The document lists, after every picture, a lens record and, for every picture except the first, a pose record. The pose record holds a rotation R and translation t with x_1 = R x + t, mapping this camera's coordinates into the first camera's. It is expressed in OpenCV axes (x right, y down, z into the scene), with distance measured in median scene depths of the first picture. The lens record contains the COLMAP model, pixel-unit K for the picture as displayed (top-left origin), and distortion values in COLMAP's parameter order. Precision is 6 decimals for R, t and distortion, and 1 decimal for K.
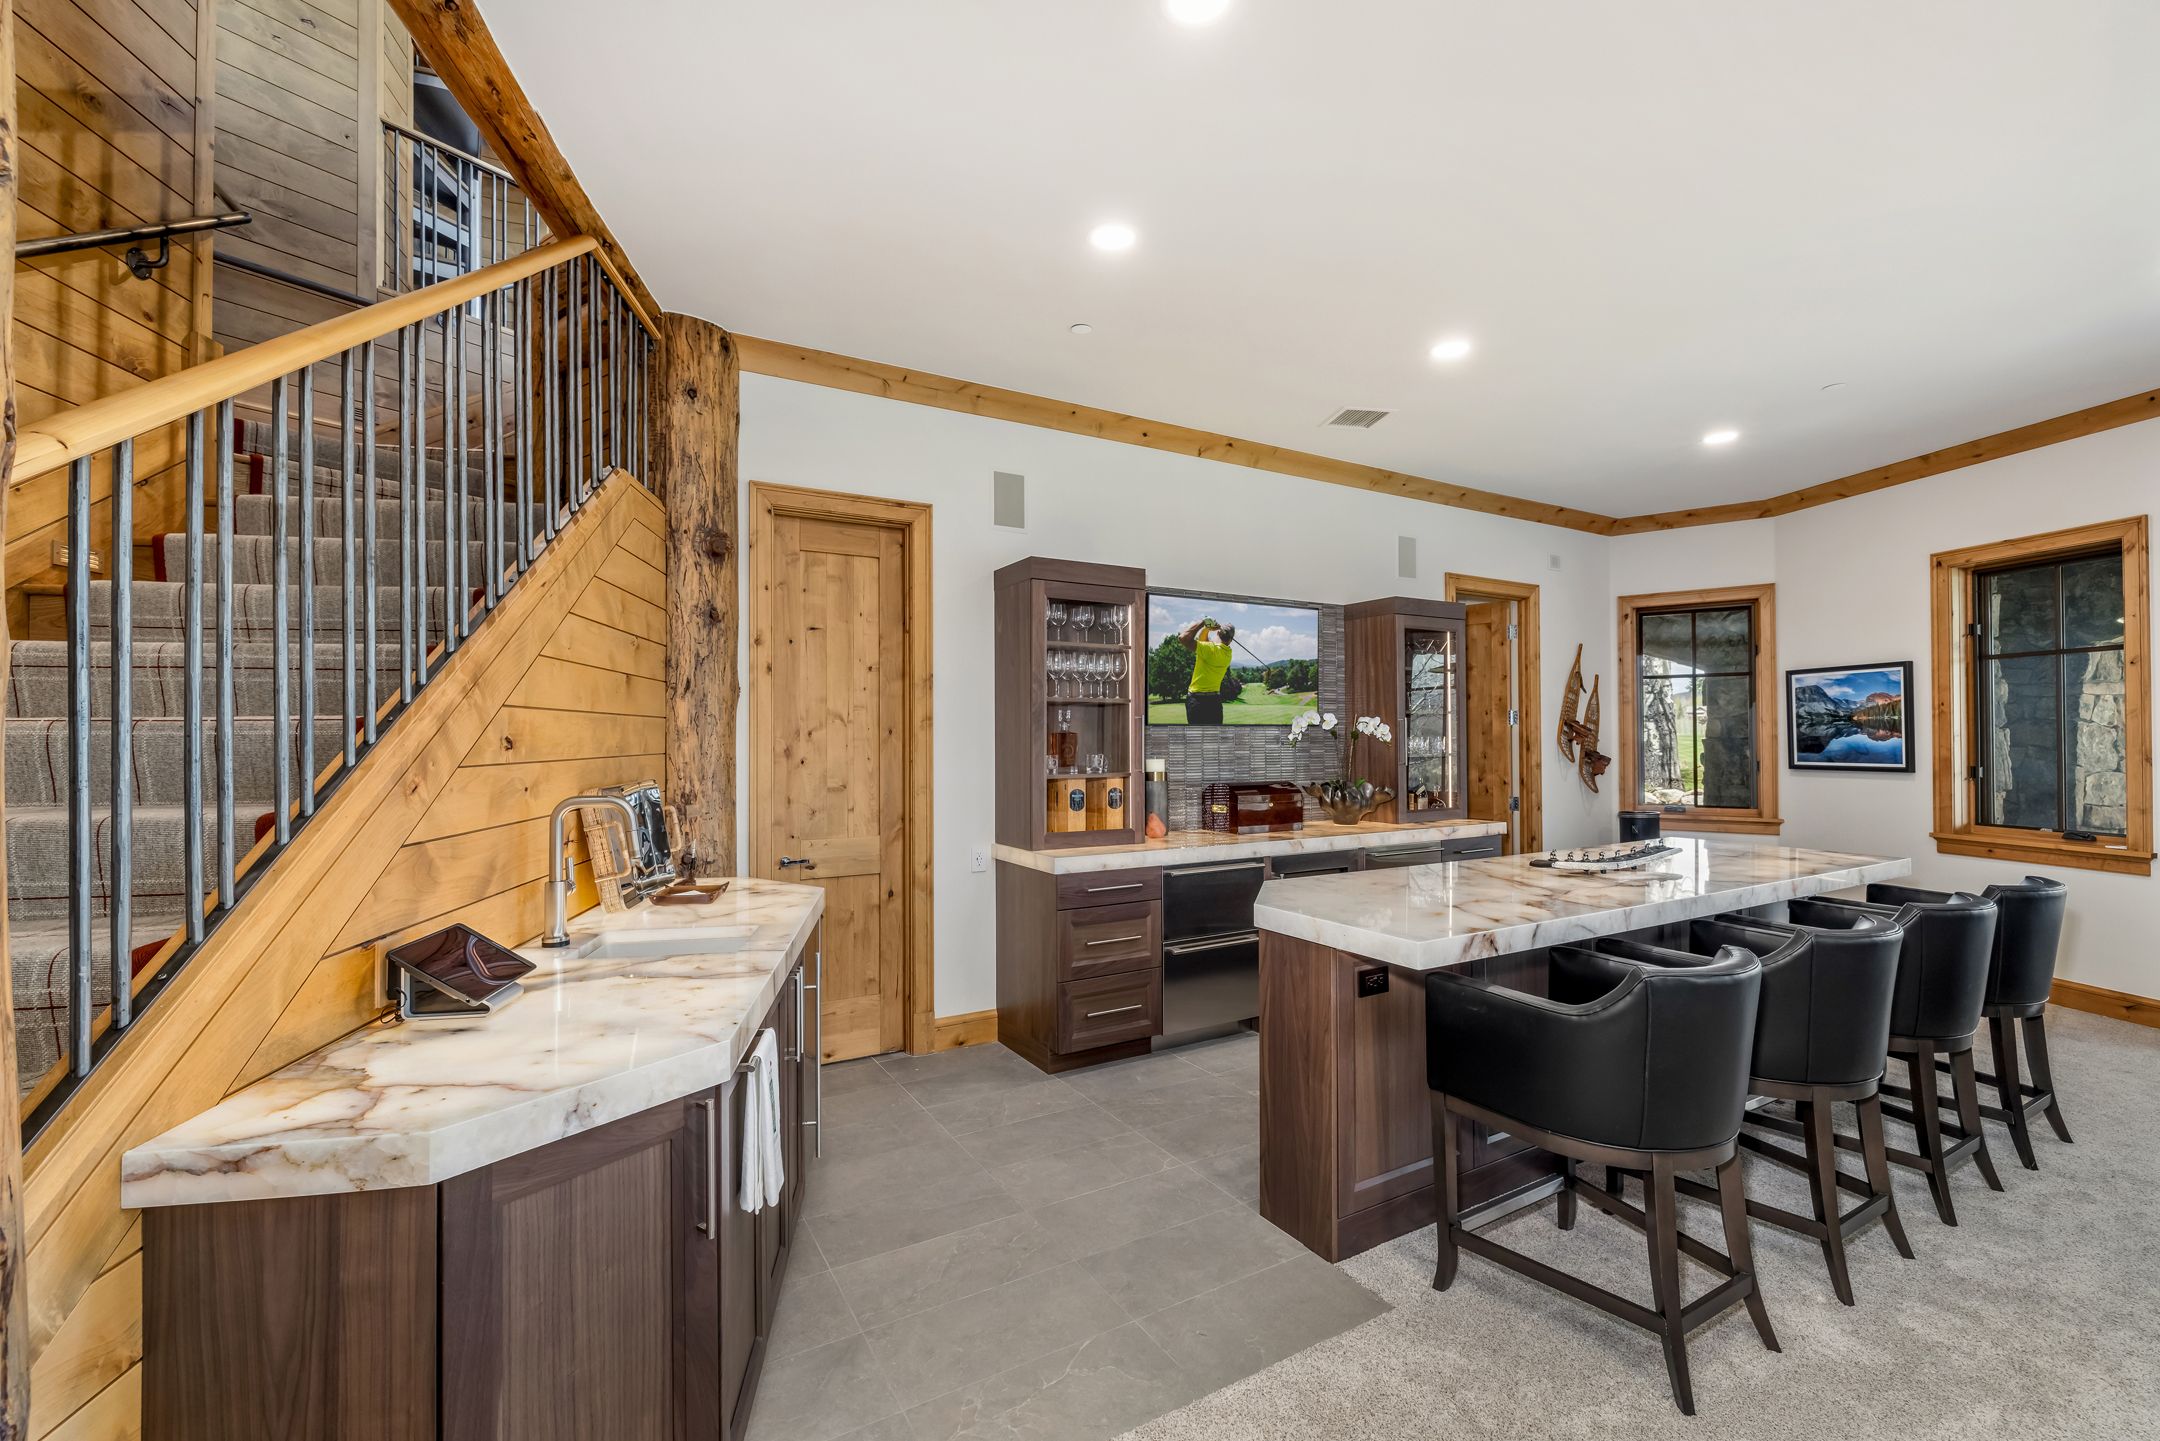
lens RADIAL K [[901.5, 0, 1071.6], [0, 901.5, 725.0], [0, 0, 1]] dist [-0.001000, -0.000480]
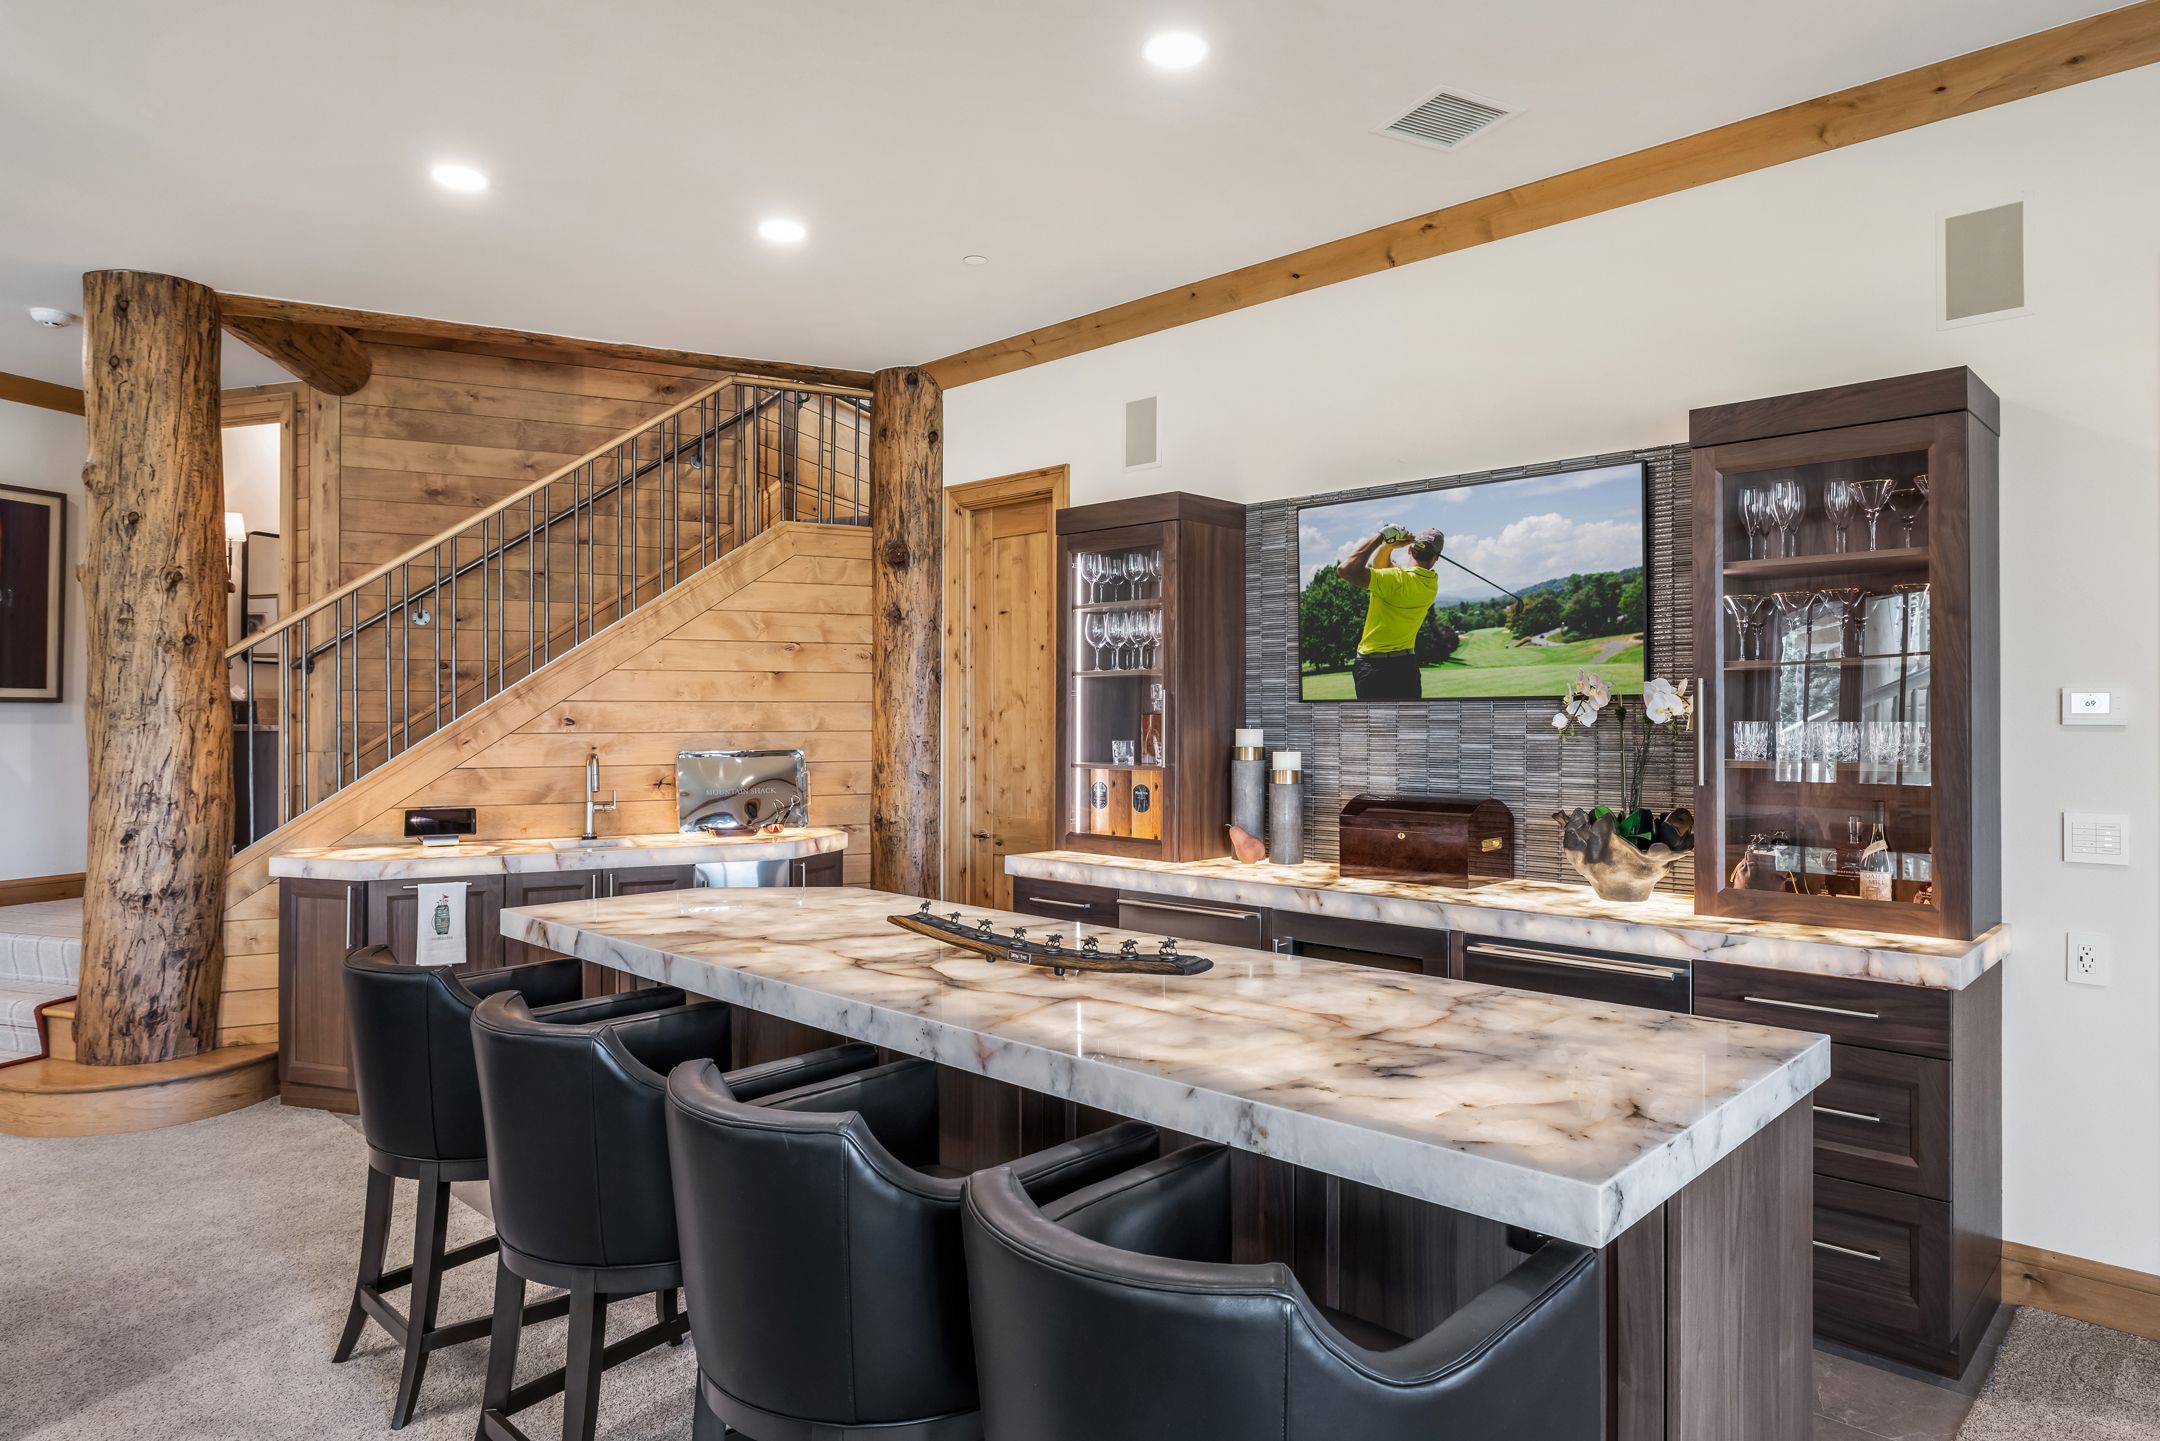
lens RADIAL K [[1269.7, 0, 1080.0], [0, 1269.7, 720.5], [0, 0, 1]] dist [-0.008422, -0.001611]
pose [[0.271384, 0.012923, -0.962384, 0.934204], [0.011319, 0.999798, 0.016618, -0.005584], [0.962405, -0.015403, 0.271183, 0.568925]]
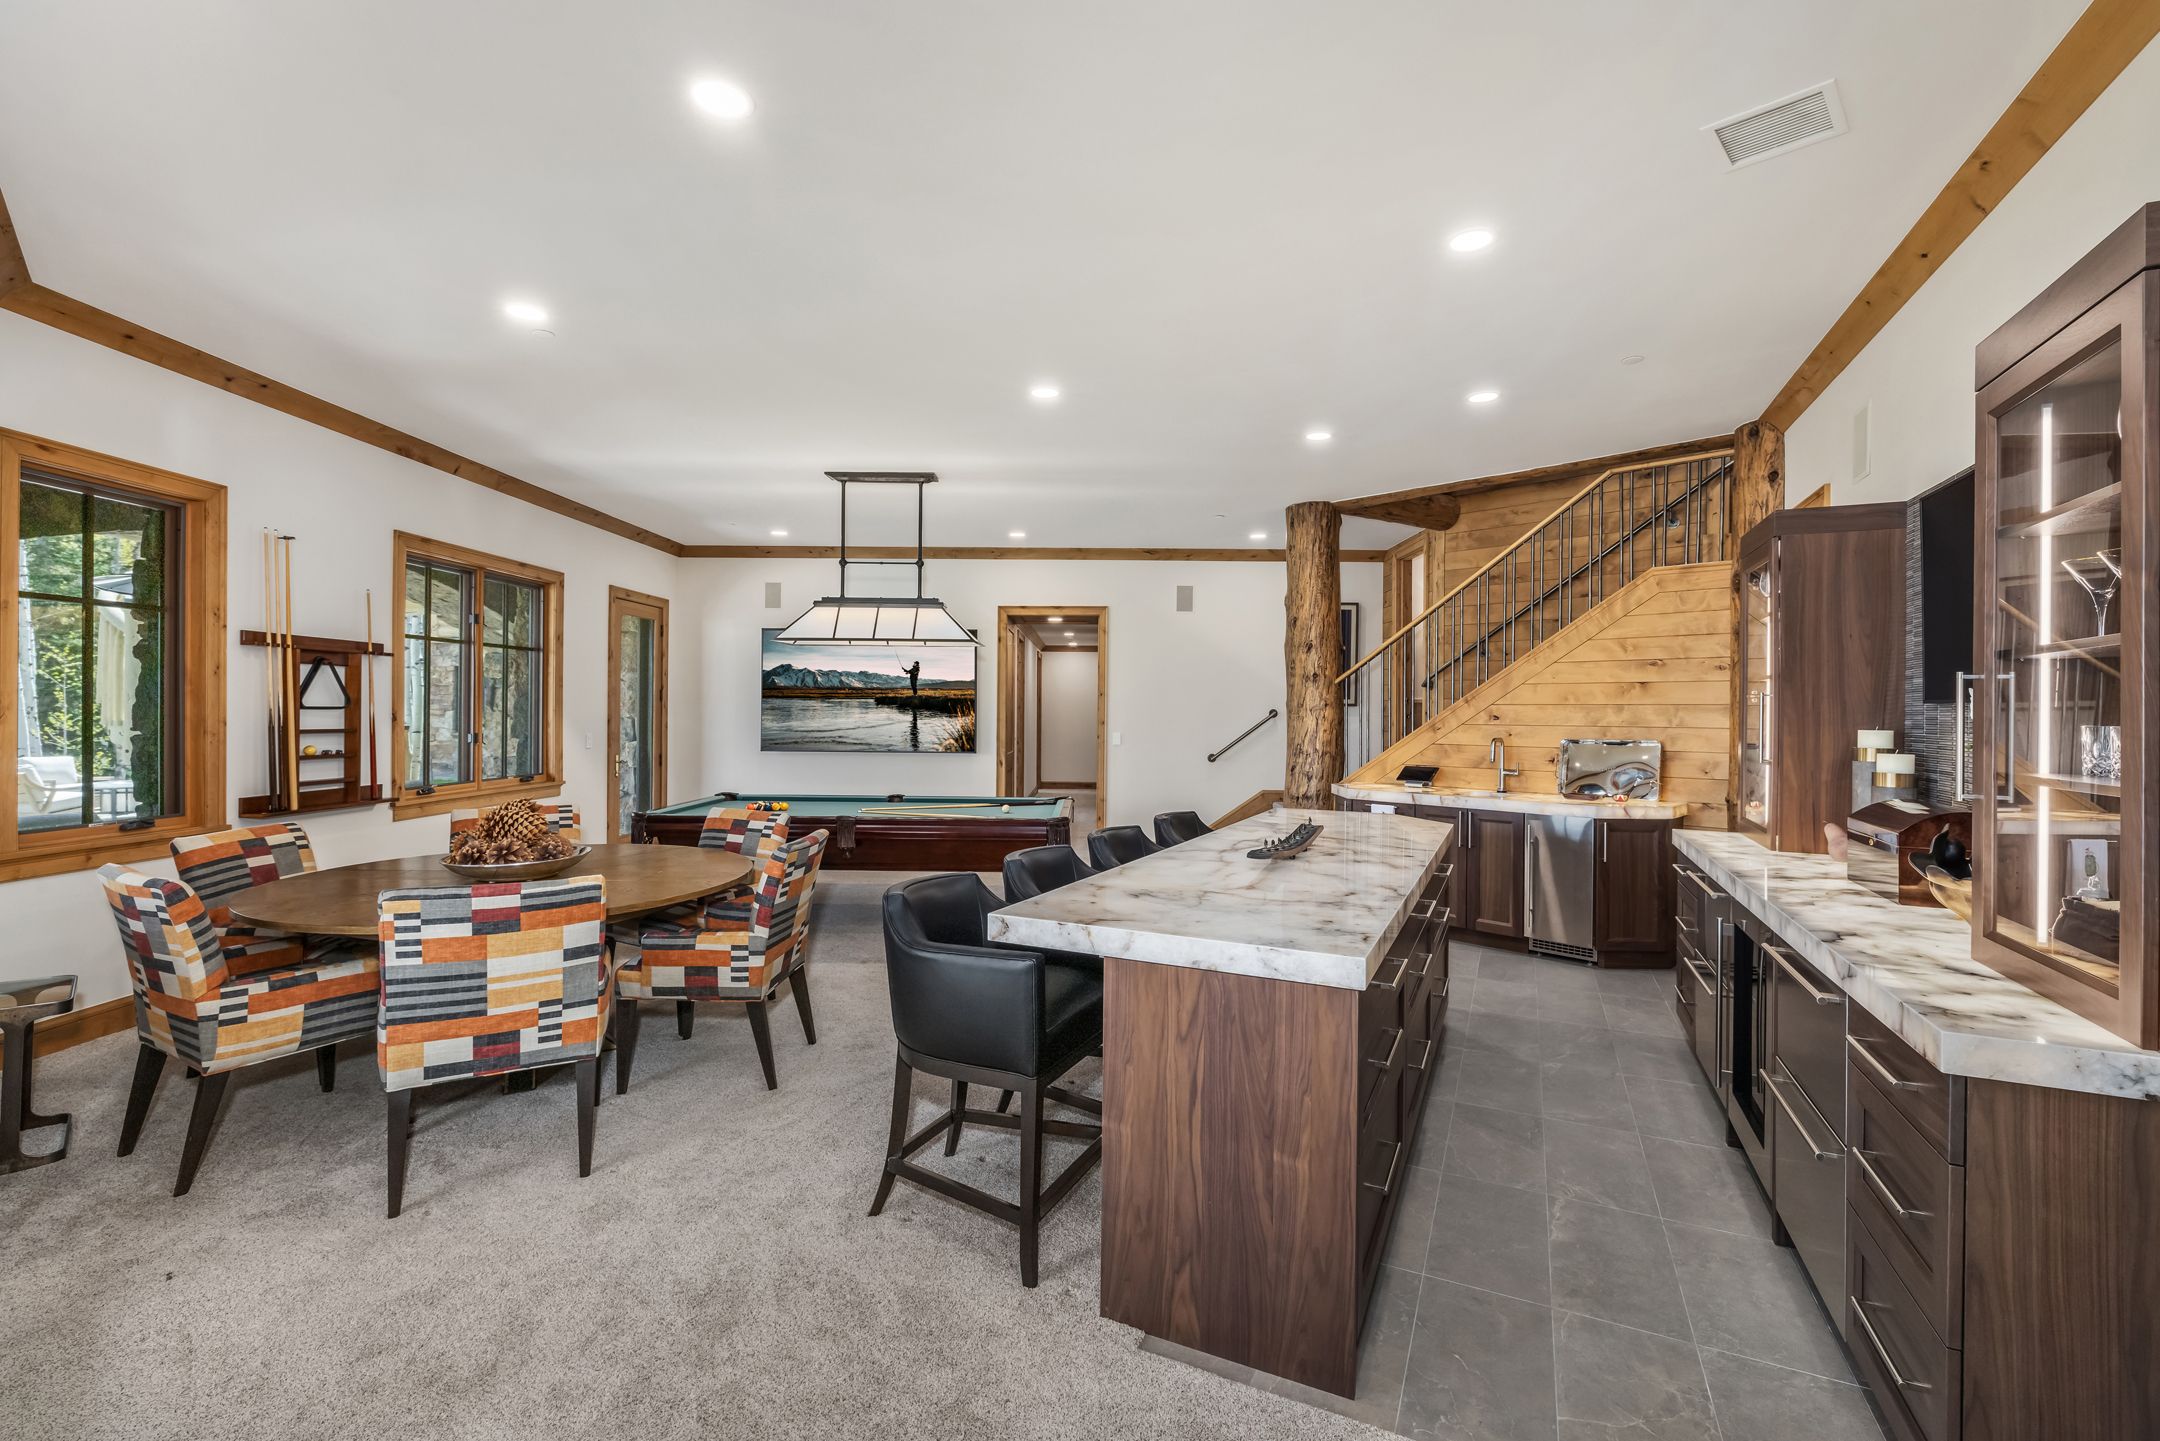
lens RADIAL K [[902.9, 0, 1080.0], [0, 902.9, 720.5], [0, 0, 1]] dist [0.000257, 0.000039]
pose [[-0.833126, 0.007620, -0.553031, 0.920228], [0.005668, 0.999970, 0.005239, 0.002975], [0.553055, 0.001230, -0.833144, 1.185552]]
